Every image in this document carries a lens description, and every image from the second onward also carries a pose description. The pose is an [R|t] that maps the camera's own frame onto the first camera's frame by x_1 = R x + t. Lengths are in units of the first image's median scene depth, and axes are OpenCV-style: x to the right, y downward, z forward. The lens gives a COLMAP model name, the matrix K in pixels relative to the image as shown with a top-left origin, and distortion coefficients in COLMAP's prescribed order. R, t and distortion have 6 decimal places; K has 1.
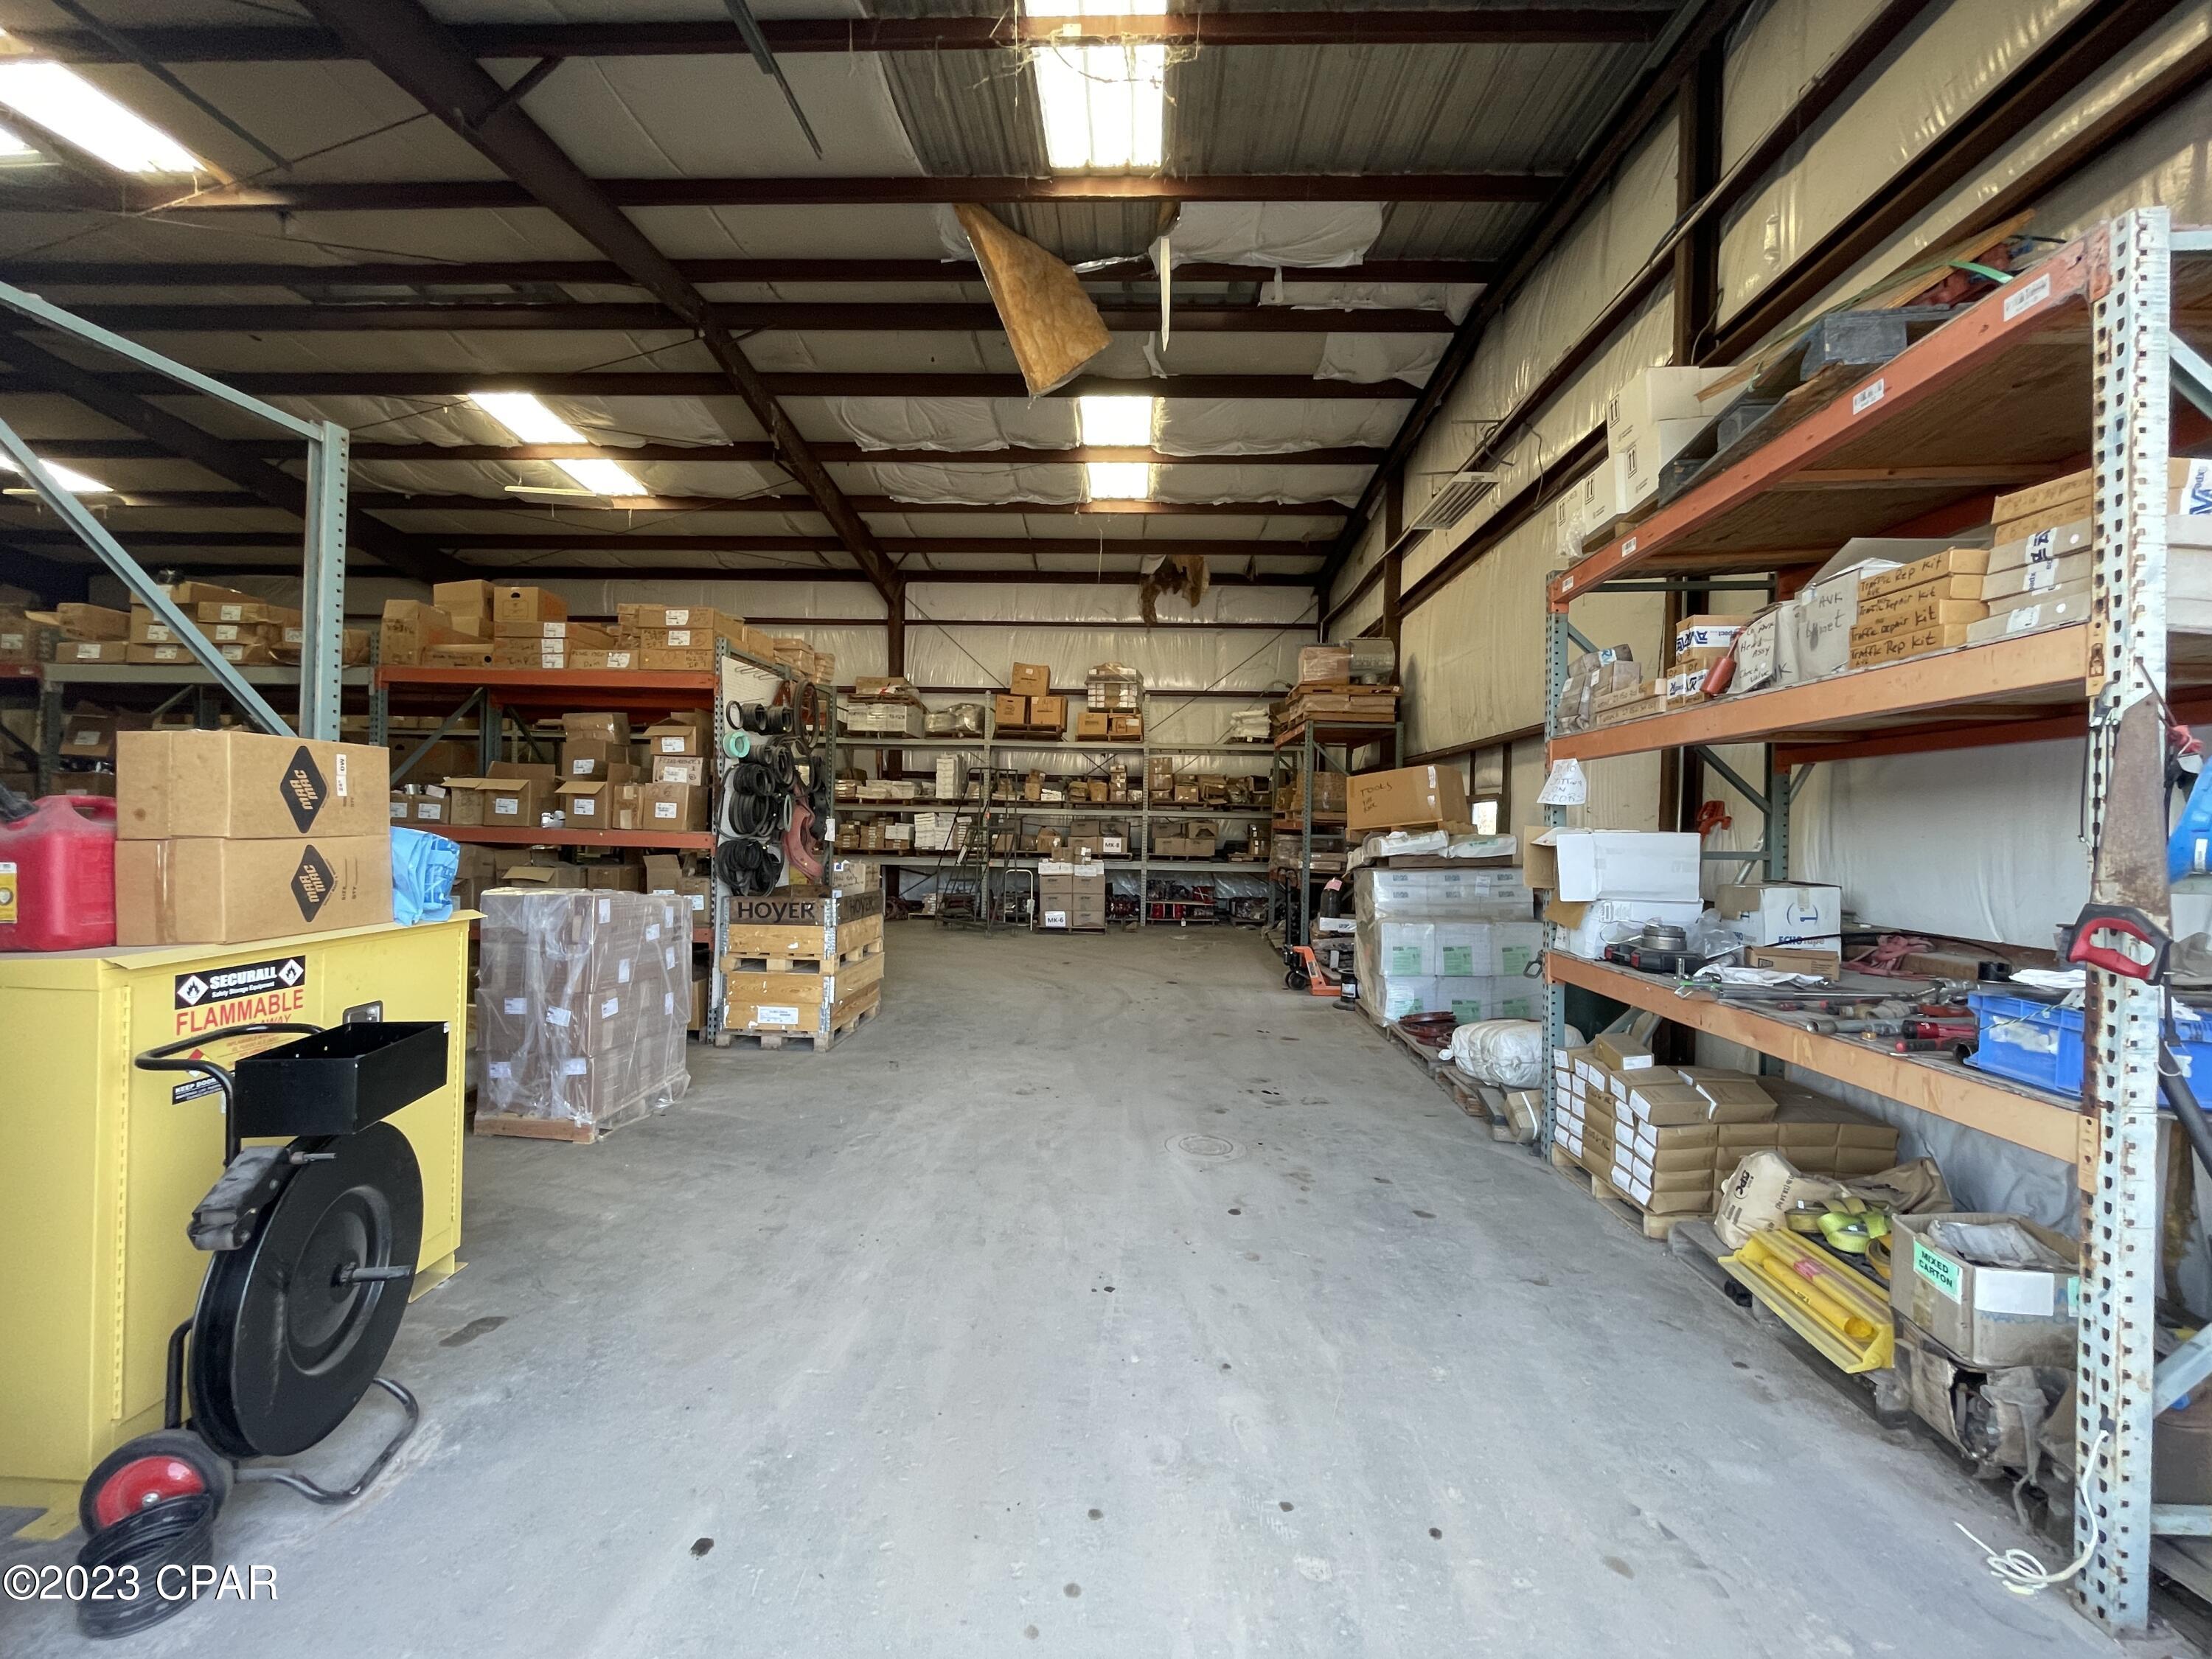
lens RADIAL K [[896.5, 0, 1106.0], [0, 896.5, 829.5], [0, 0, 1]] dist [-0.005241, 0.000032]
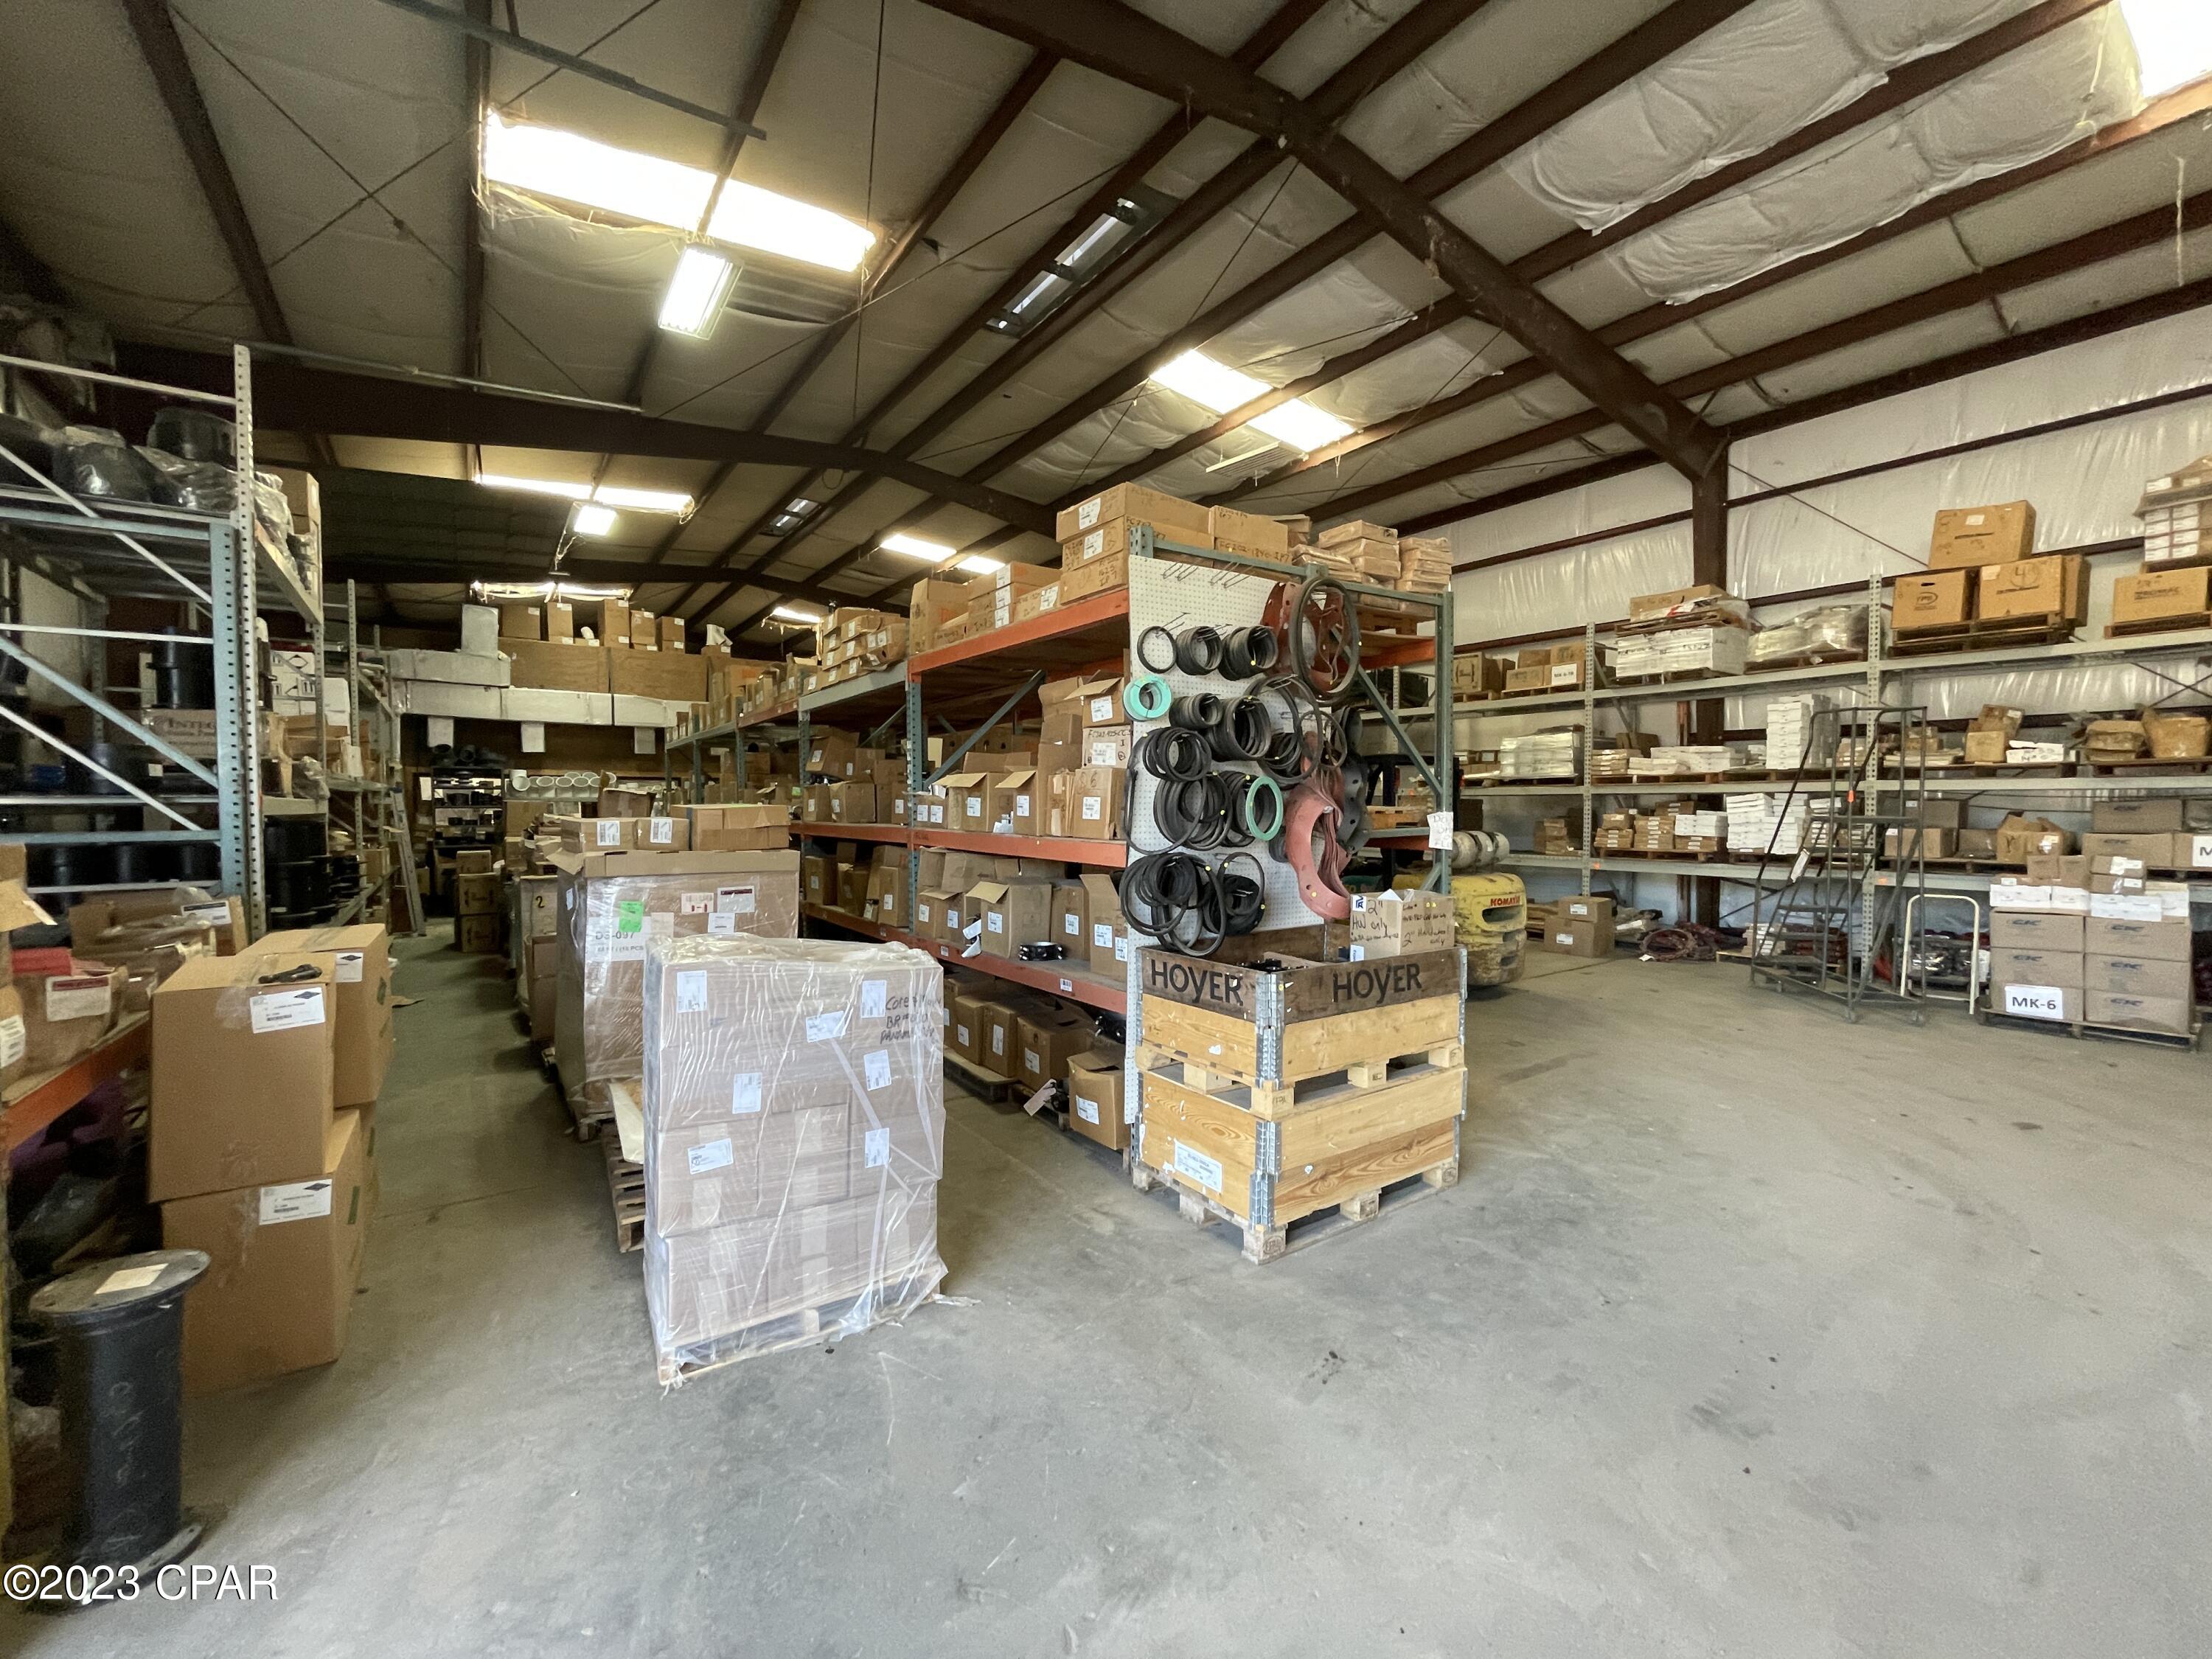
lens RADIAL K [[896.1, 0, 1106.0], [0, 896.1, 829.5], [0, 0, 1]] dist [-0.001140, -0.000888]
pose [[0.608521, 0.000647, -0.793538, 0.021636], [0.012114, 0.999876, 0.010105, -0.005559], [0.793445, -0.015762, 0.608437, 0.272582]]
